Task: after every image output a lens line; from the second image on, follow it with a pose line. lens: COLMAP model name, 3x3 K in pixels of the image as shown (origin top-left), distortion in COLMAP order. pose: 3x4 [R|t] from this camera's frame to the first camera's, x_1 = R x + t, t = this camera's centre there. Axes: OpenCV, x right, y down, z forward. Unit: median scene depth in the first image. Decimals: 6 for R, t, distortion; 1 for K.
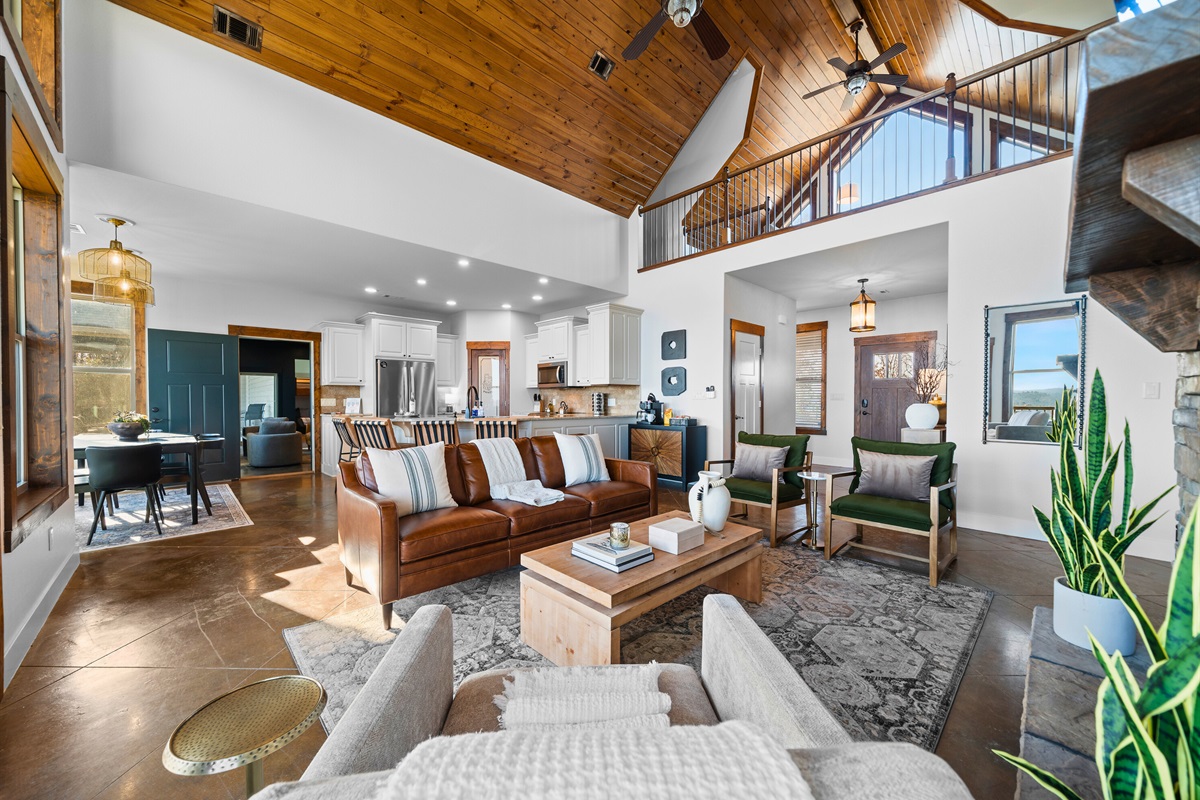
lens RADIAL K [[441.9, 0, 599.9], [0, 441.9, 405.8], [0, 0, 1]] dist [0.000156, 0.000007]
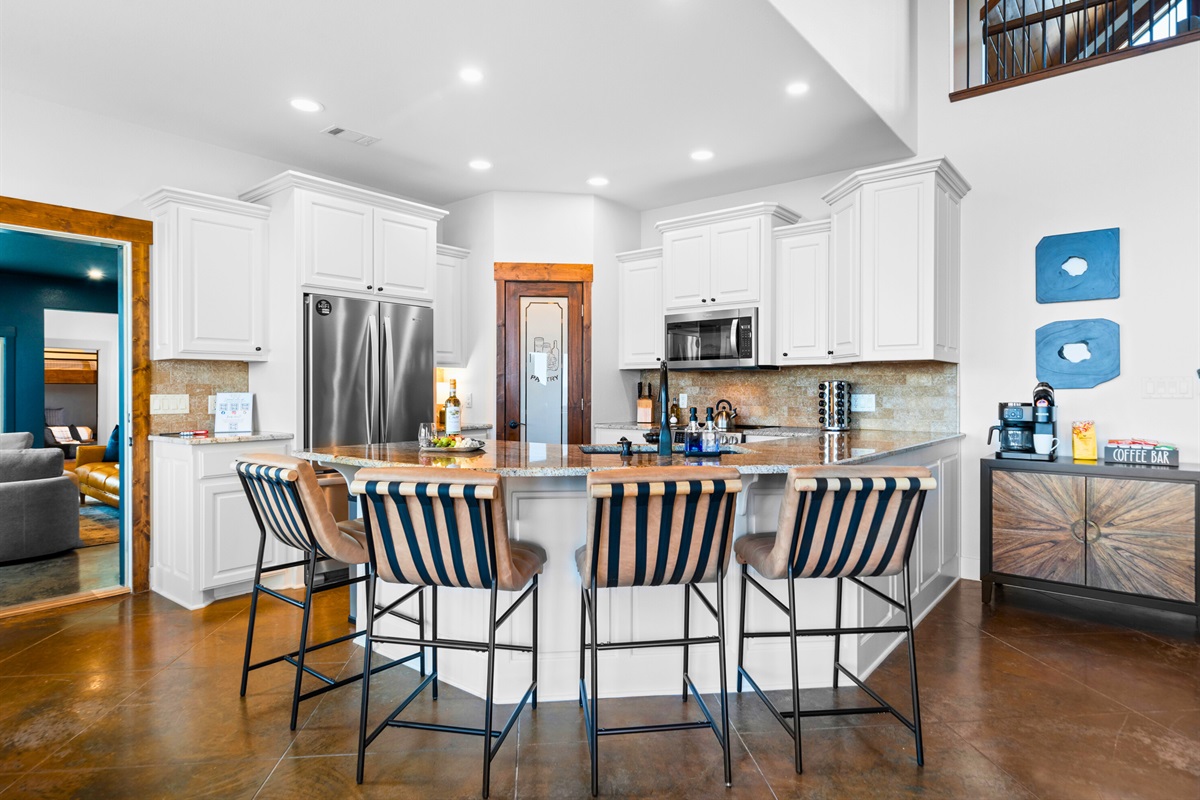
lens RADIAL K [[663.7, 0, 600.3], [0, 663.7, 392.1], [0, 0, 1]] dist [0.000397, 0.000256]
pose [[0.993271, 0.000592, 0.115816, -0.306291], [0.000683, 0.999940, -0.010965, -0.011854], [-0.115815, 0.010970, 0.993210, 0.380601]]
